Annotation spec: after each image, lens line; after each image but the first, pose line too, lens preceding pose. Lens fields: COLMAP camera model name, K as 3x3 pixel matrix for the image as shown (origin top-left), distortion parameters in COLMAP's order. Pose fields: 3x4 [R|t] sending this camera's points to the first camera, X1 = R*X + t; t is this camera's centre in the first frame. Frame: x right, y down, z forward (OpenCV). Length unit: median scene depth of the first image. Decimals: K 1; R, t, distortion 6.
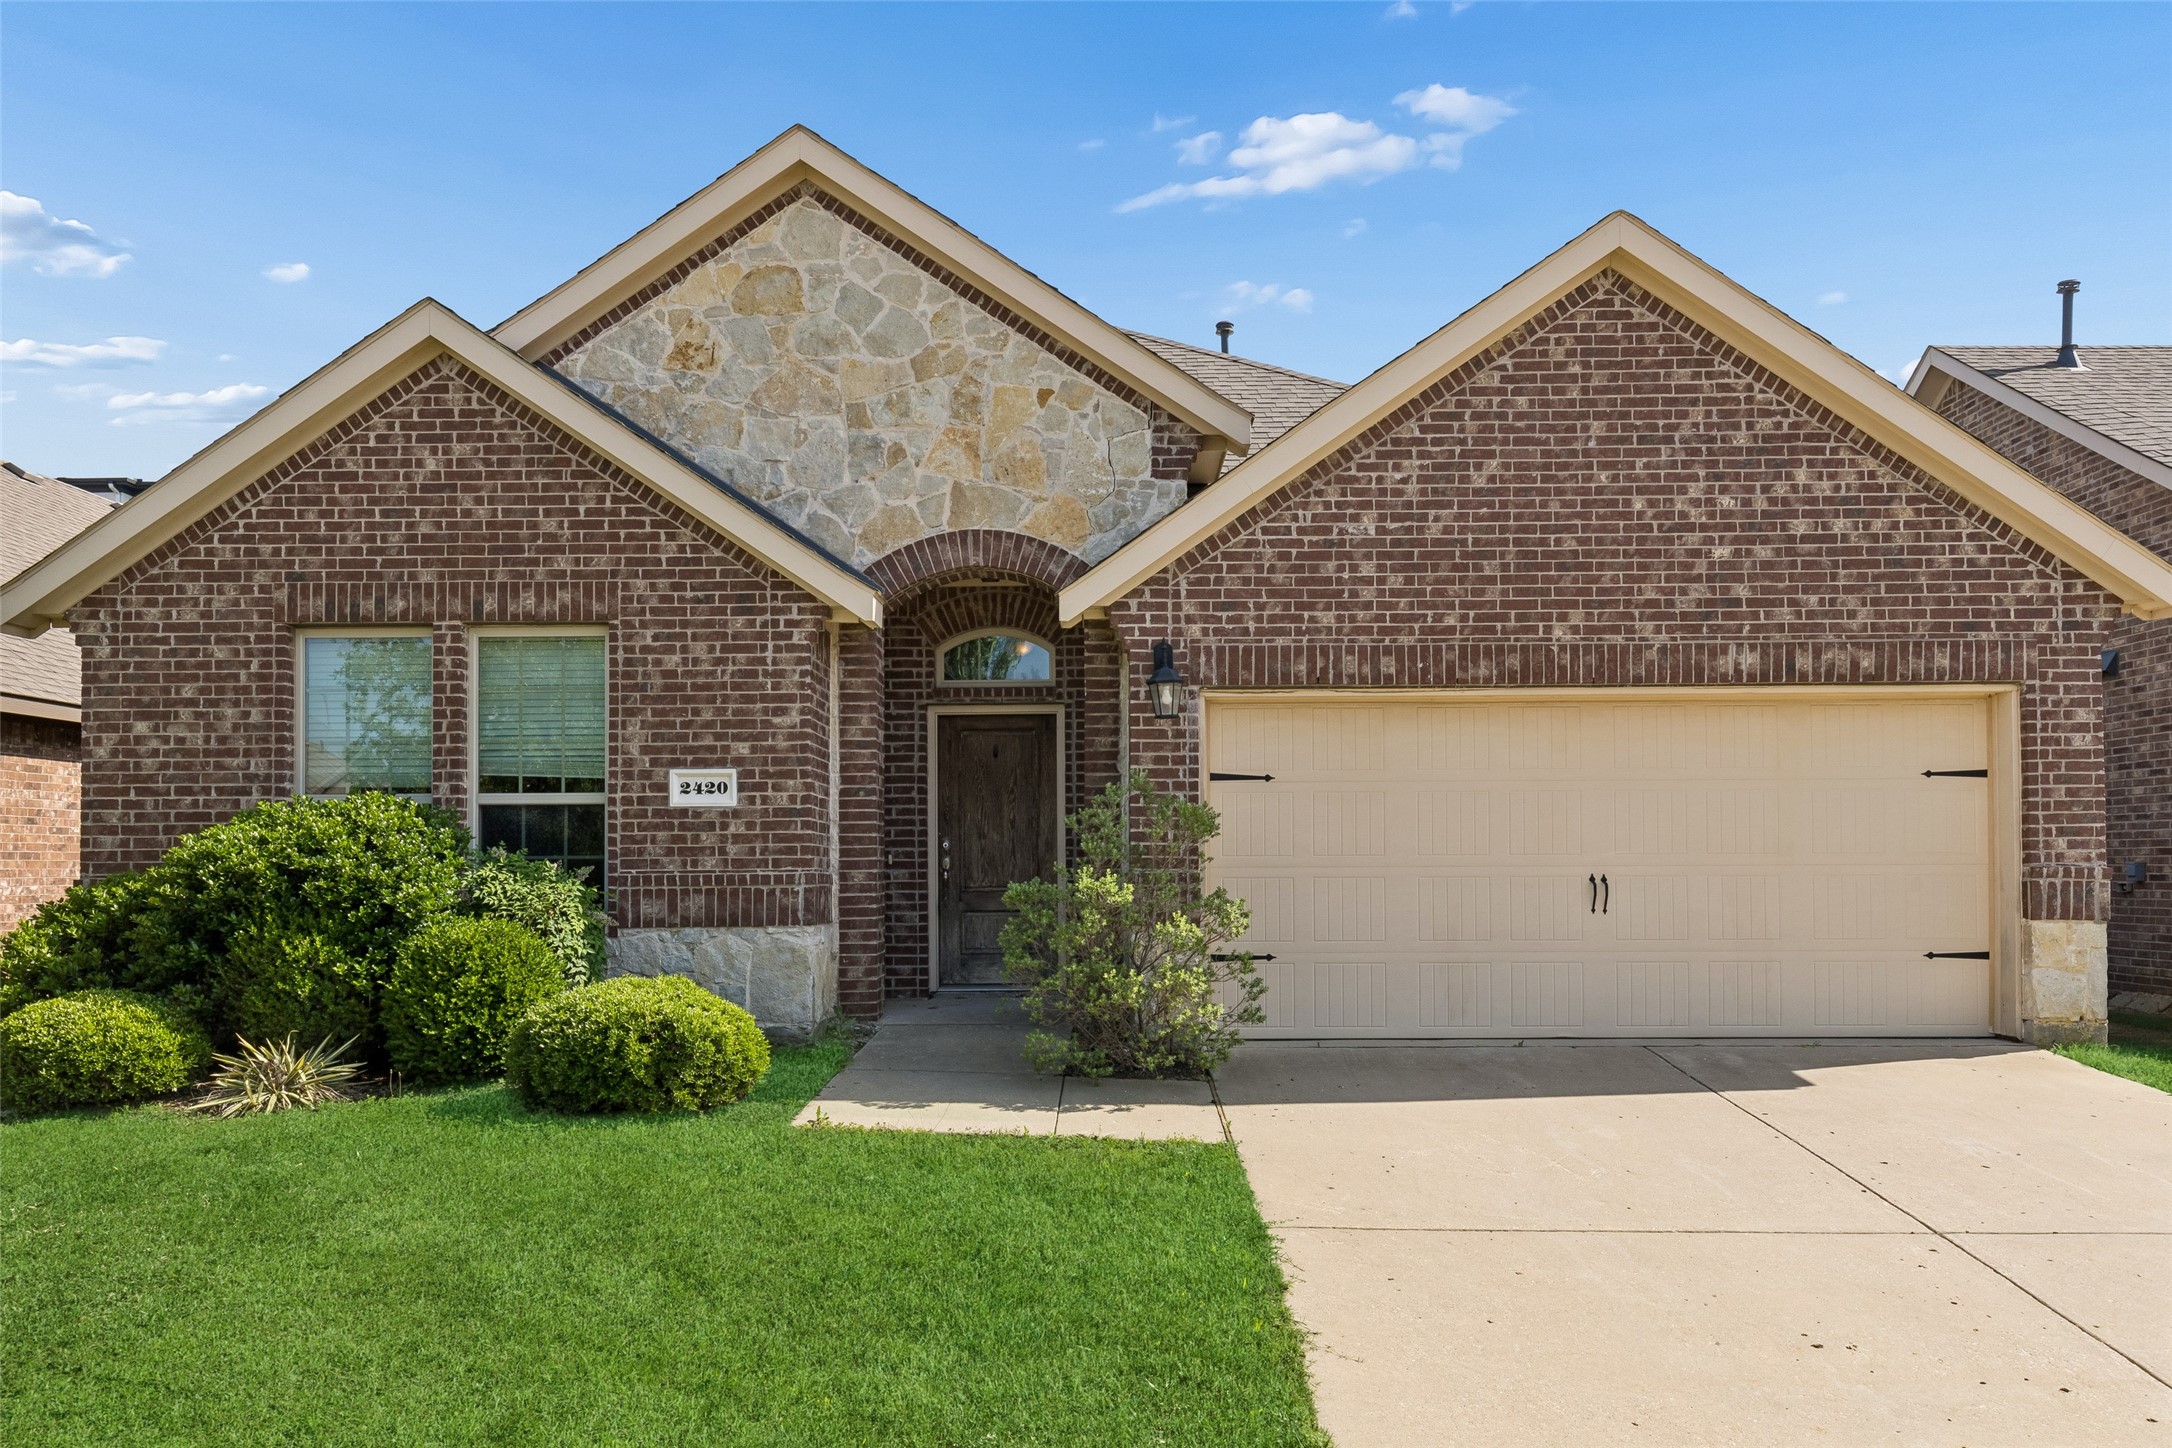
lens RADIAL K [[1384.6, 0, 1084.6], [0, 1384.6, 787.2], [0, 0, 1]] dist [0.000232, -0.002556]
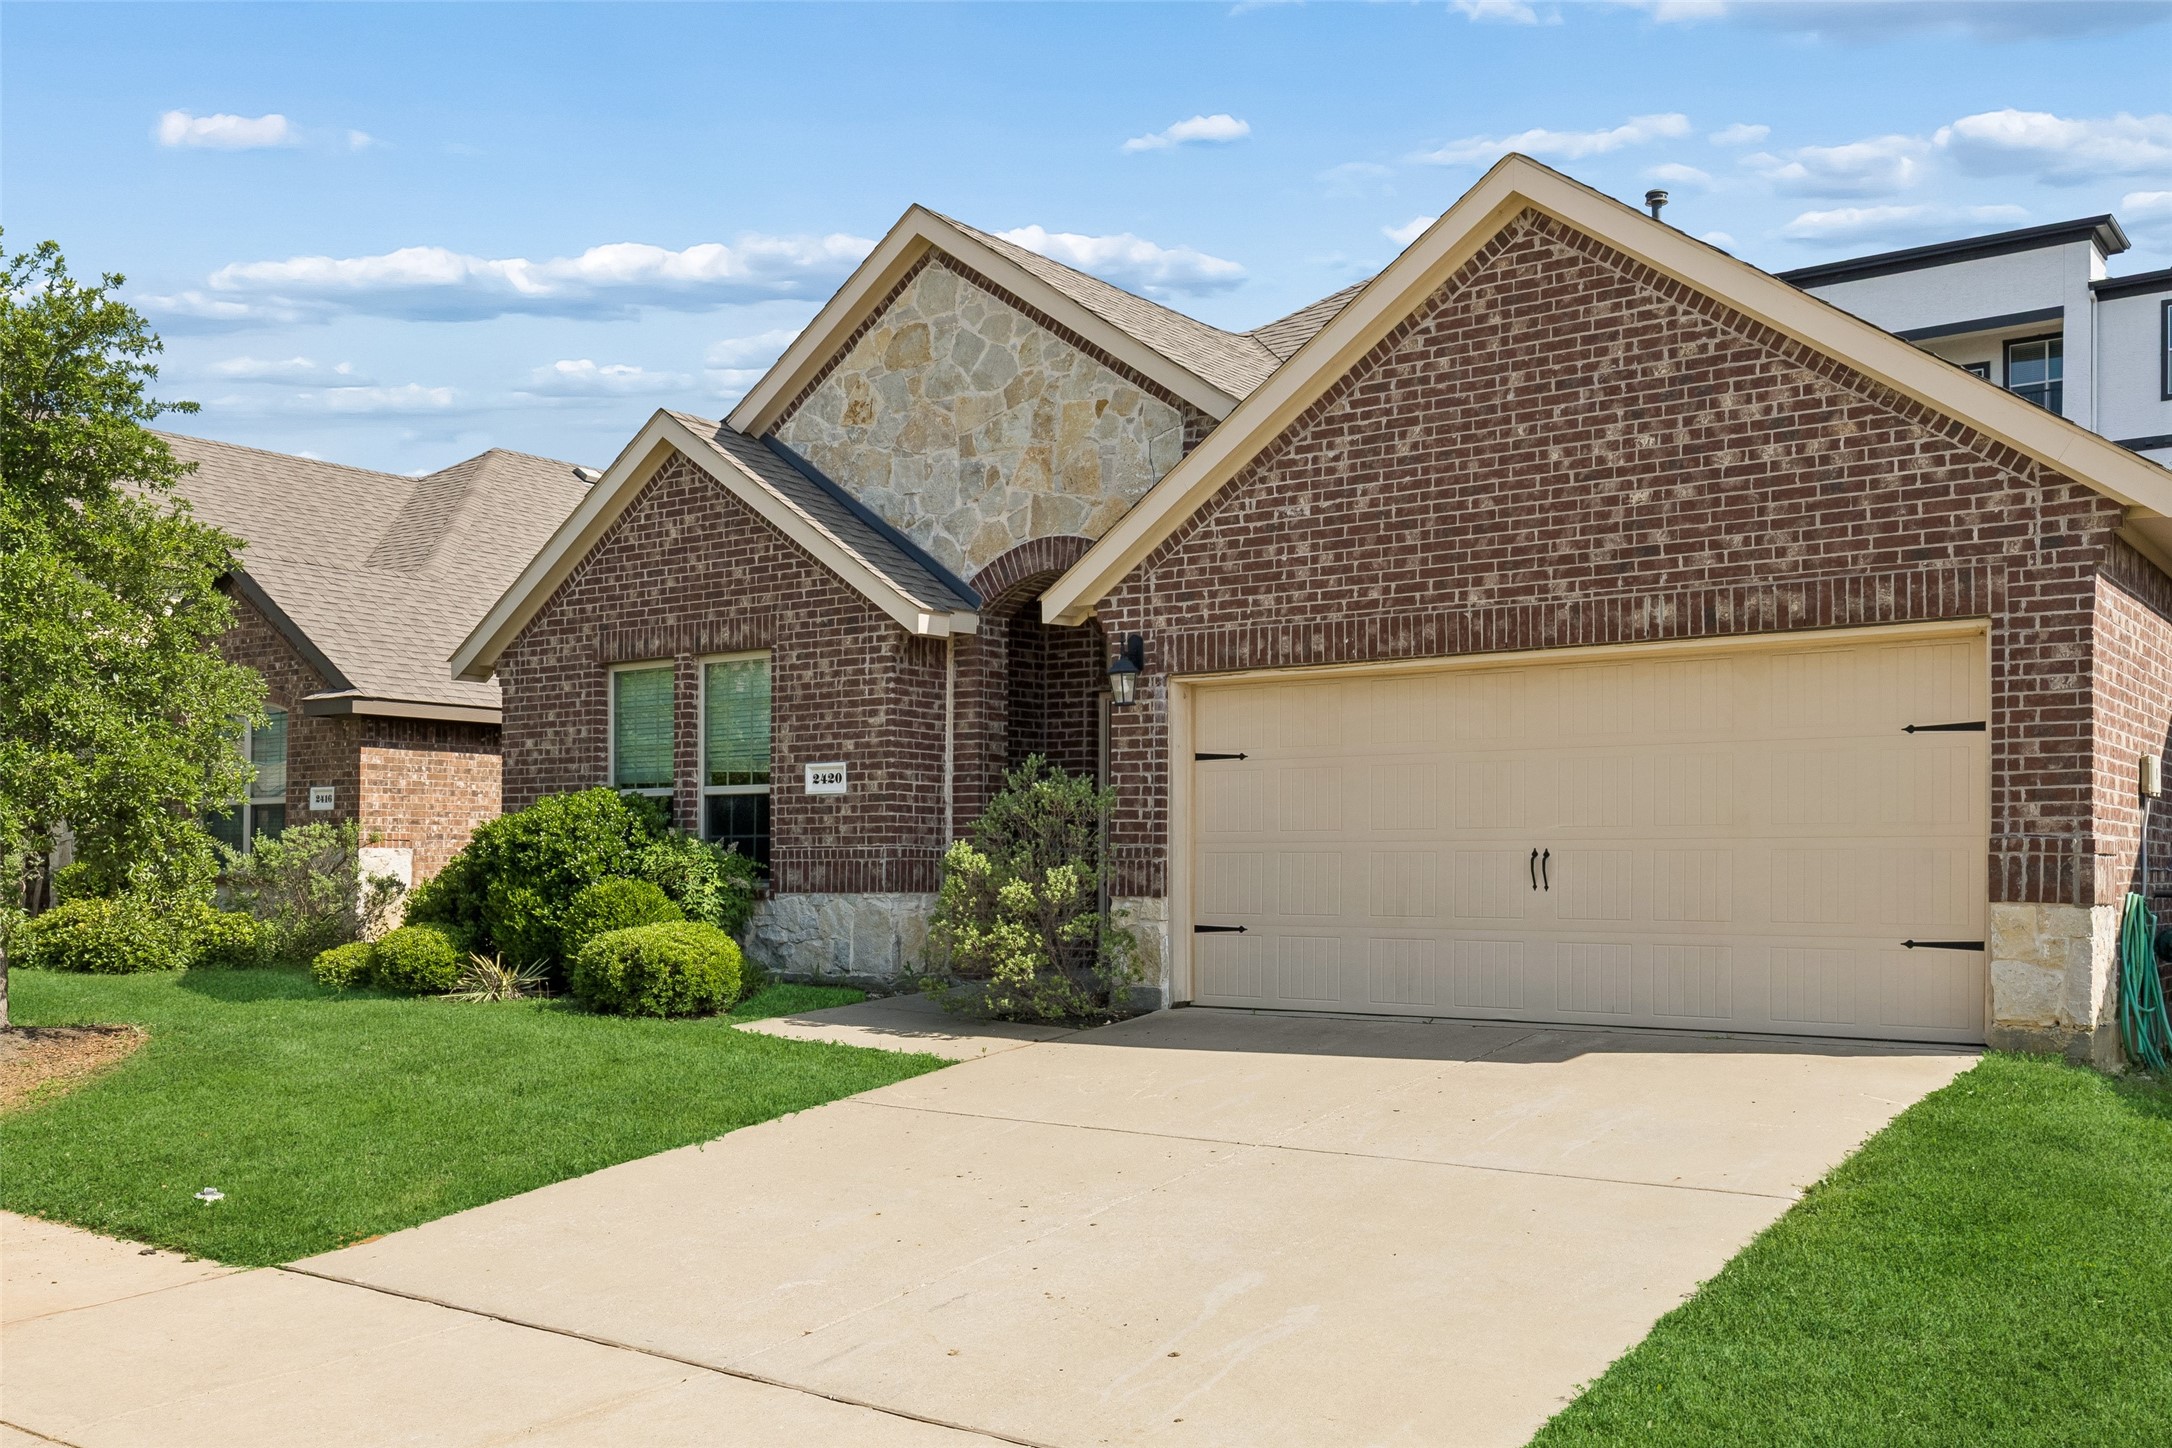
lens RADIAL K [[1931.7, 0, 1086.1], [0, 1931.7, 722.4], [0, 0, 1]] dist [-0.011008, -0.003038]
pose [[0.814742, -0.038963, -0.578513, 0.889312], [0.029643, 0.999234, -0.025552, 0.001411], [0.579066, 0.003669, 0.815273, -0.251331]]
